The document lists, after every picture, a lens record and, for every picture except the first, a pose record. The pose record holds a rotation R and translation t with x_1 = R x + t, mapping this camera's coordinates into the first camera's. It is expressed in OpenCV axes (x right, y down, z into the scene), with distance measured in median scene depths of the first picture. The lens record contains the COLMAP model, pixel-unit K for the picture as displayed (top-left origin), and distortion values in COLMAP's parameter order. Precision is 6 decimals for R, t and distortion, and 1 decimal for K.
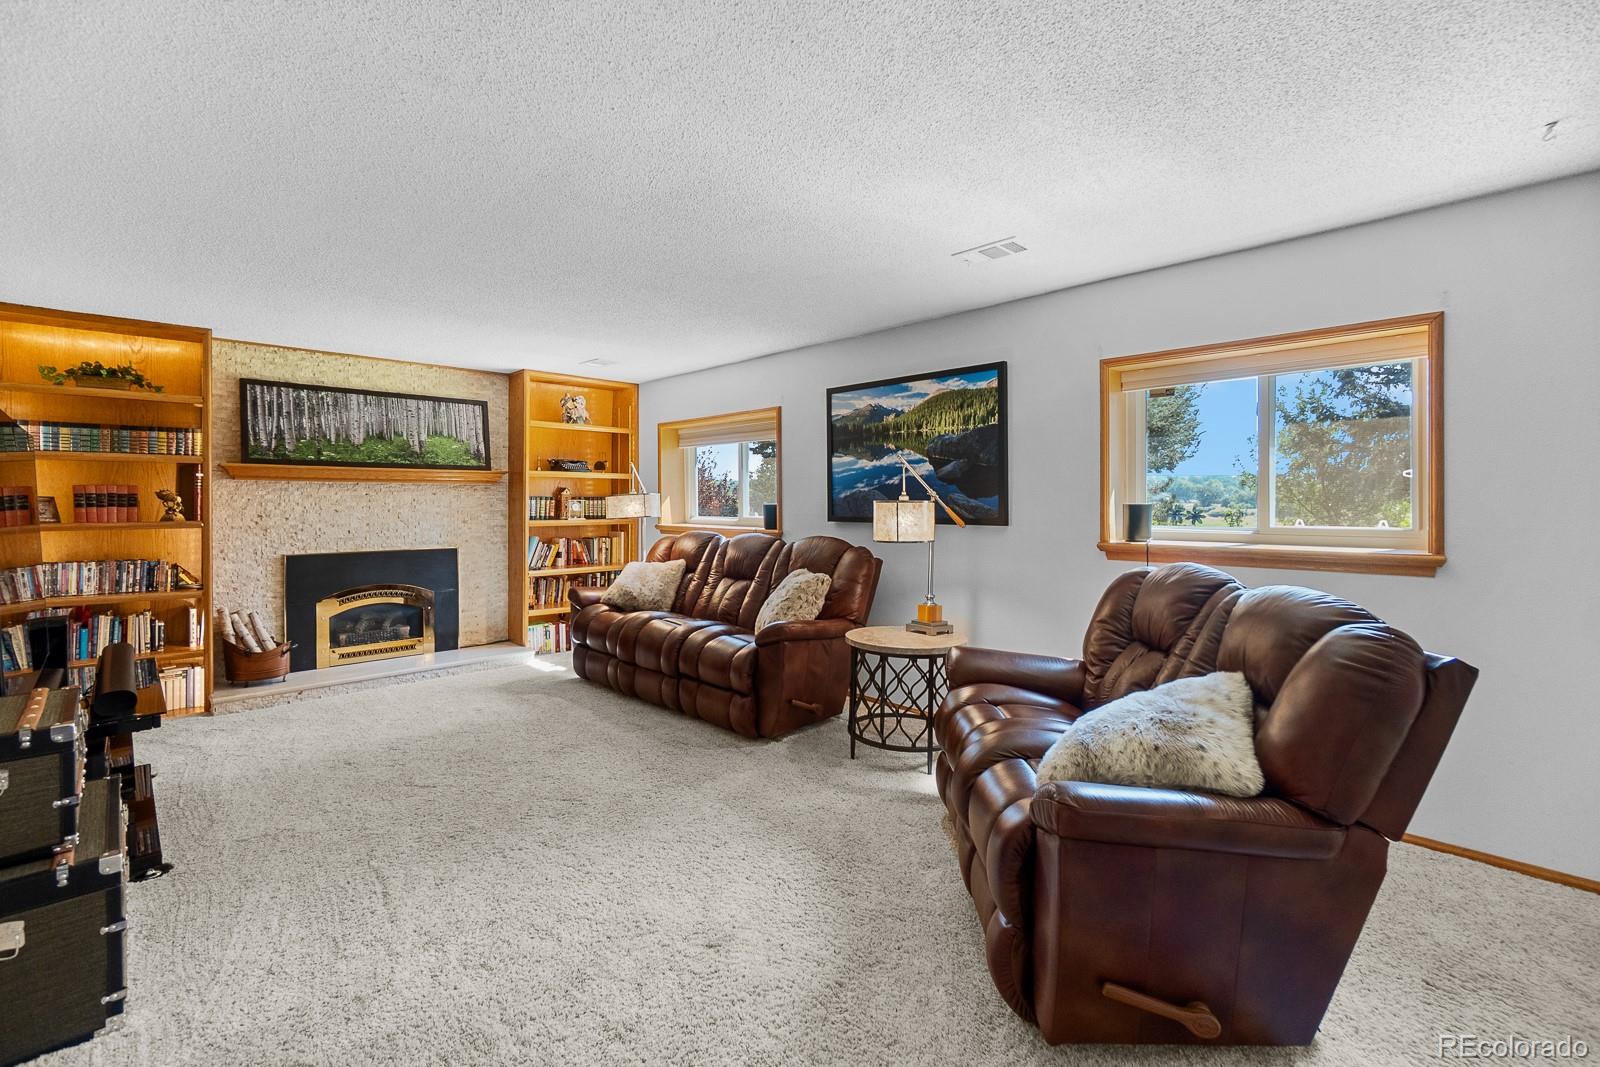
lens RADIAL K [[706.8, 0, 799.8], [0, 706.8, 505.6], [0, 0, 1]] dist [-0.001487, 0.000220]
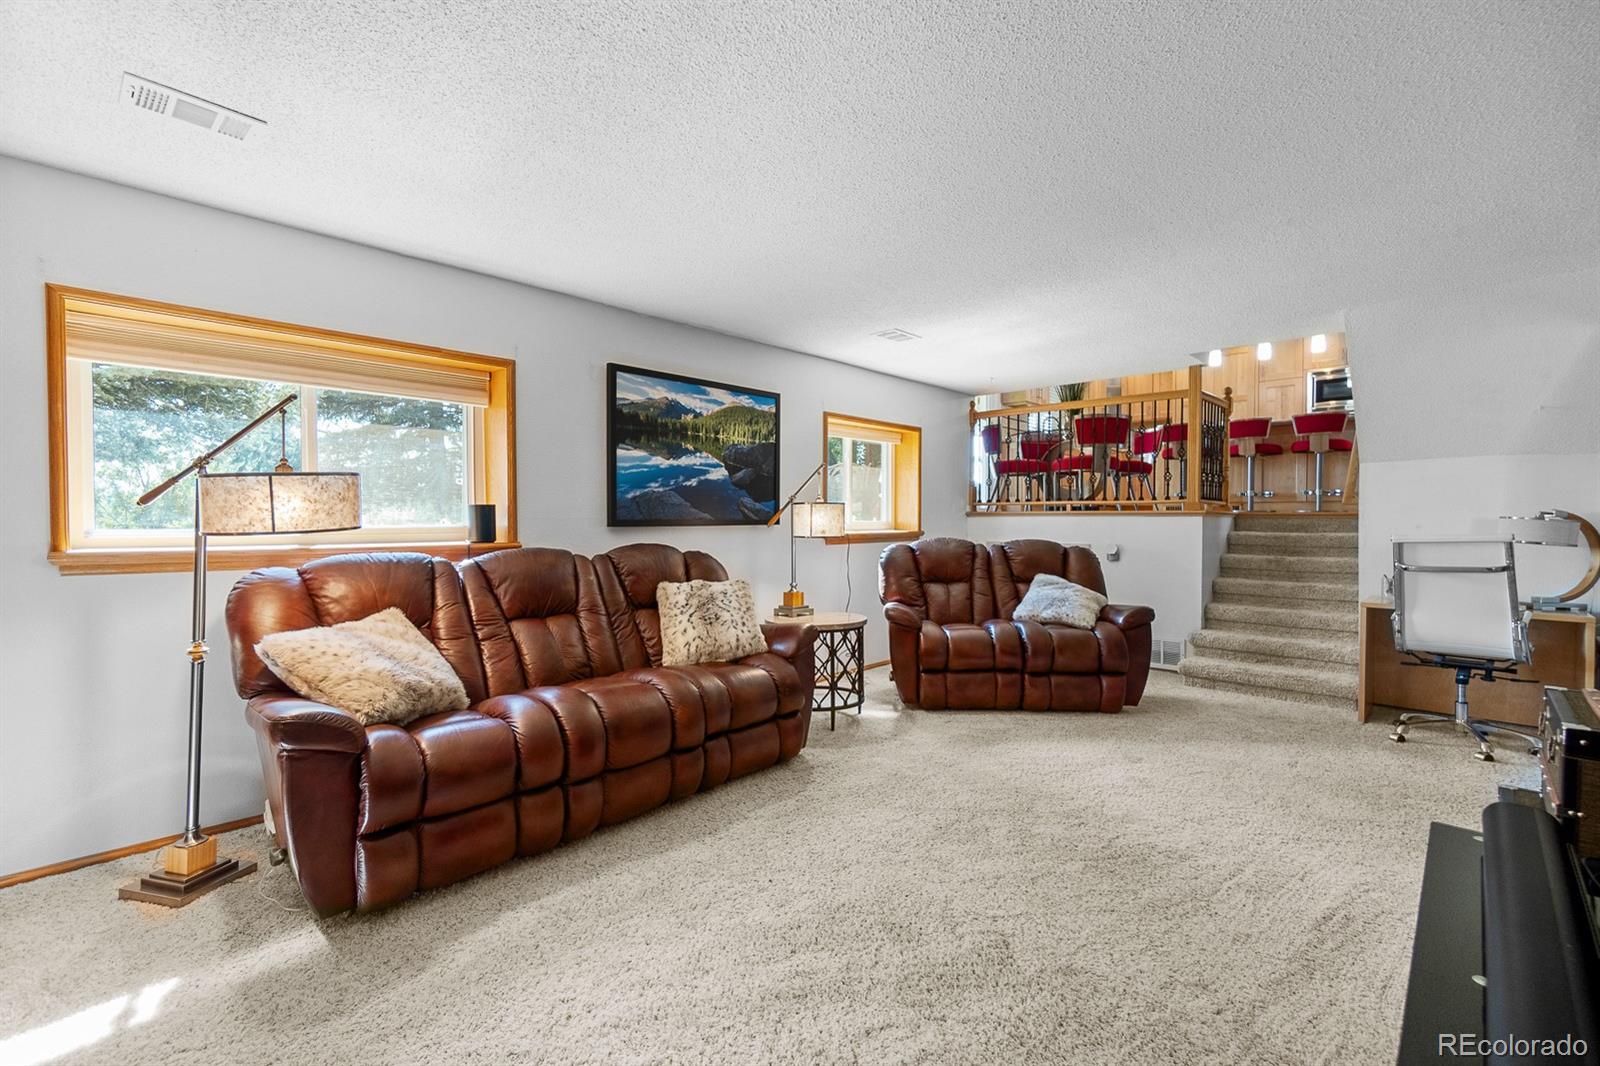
lens RADIAL K [[698.6, 0, 800.4], [0, 698.6, 527.8], [0, 0, 1]] dist [-0.001464, 0.000098]
pose [[-0.028506, -0.015455, 0.999474, -0.771905], [0.002260, 0.999877, 0.015526, 0.011751], [-0.999591, 0.002701, -0.028467, 0.806372]]
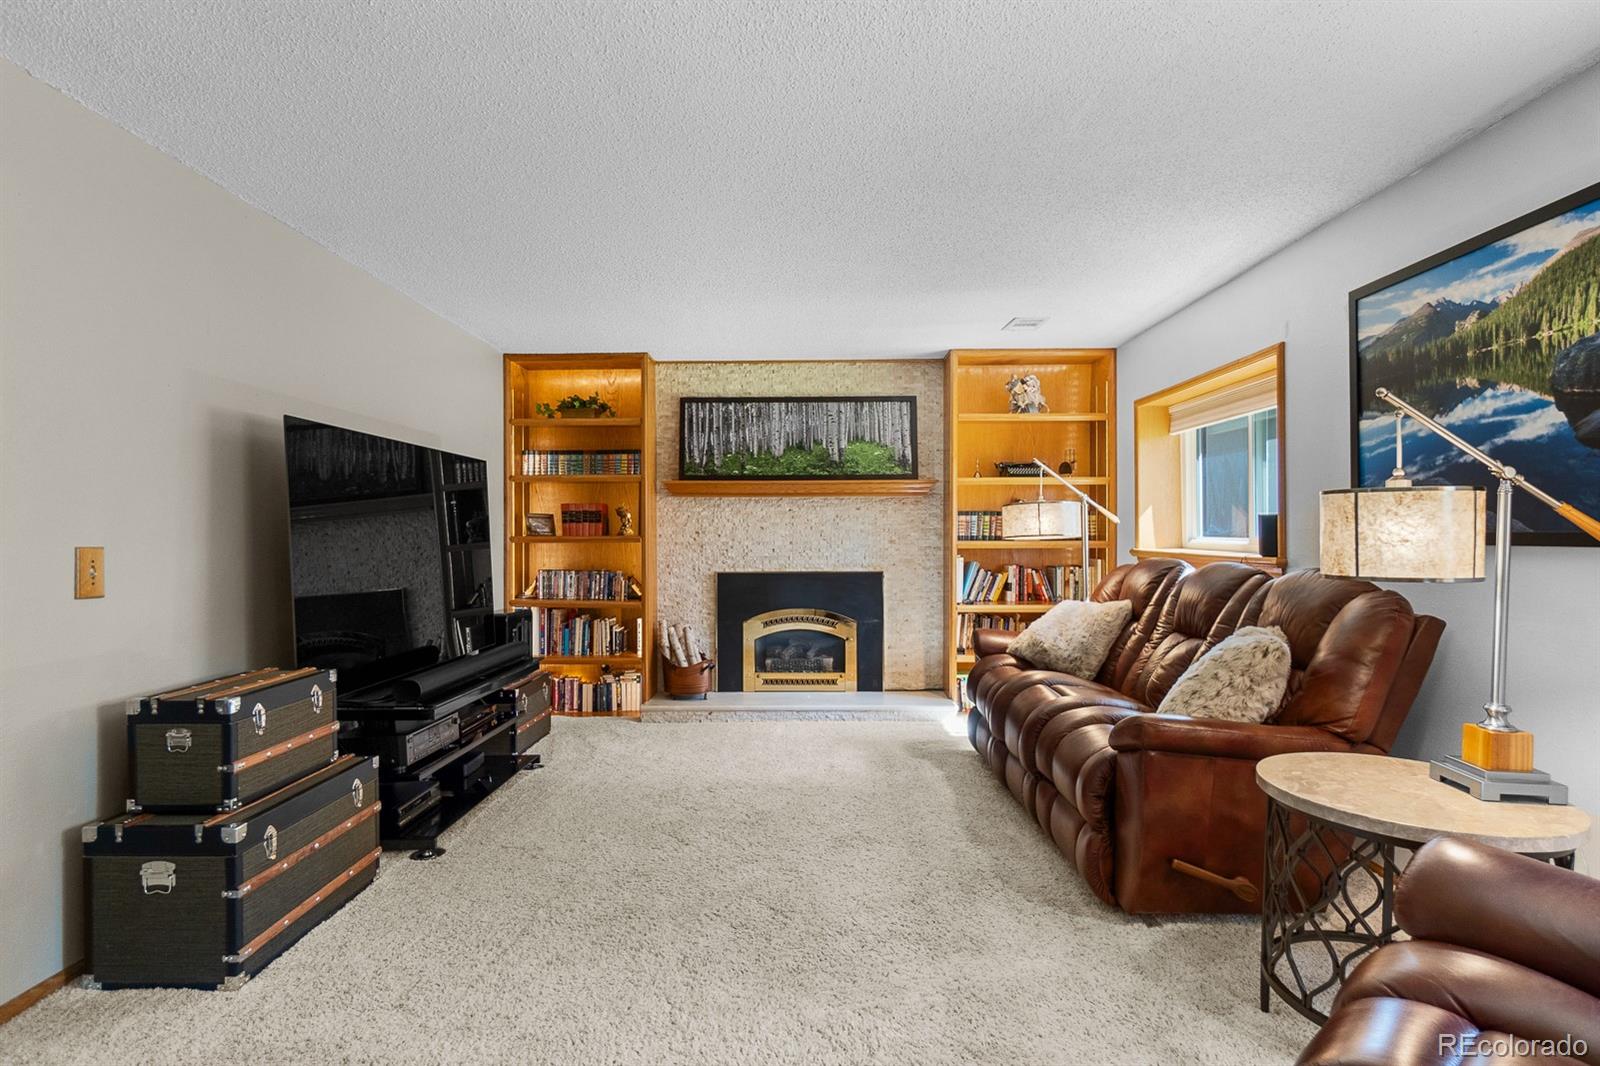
lens RADIAL K [[844.8, 0, 795.4], [0, 844.8, 535.6], [0, 0, 1]] dist [0.000462, 0.000538]
pose [[0.701102, 0.002501, -0.713057, 0.199288], [-0.001845, 0.999997, 0.001694, 0.017211], [0.713059, 0.000128, 0.701104, 0.258096]]
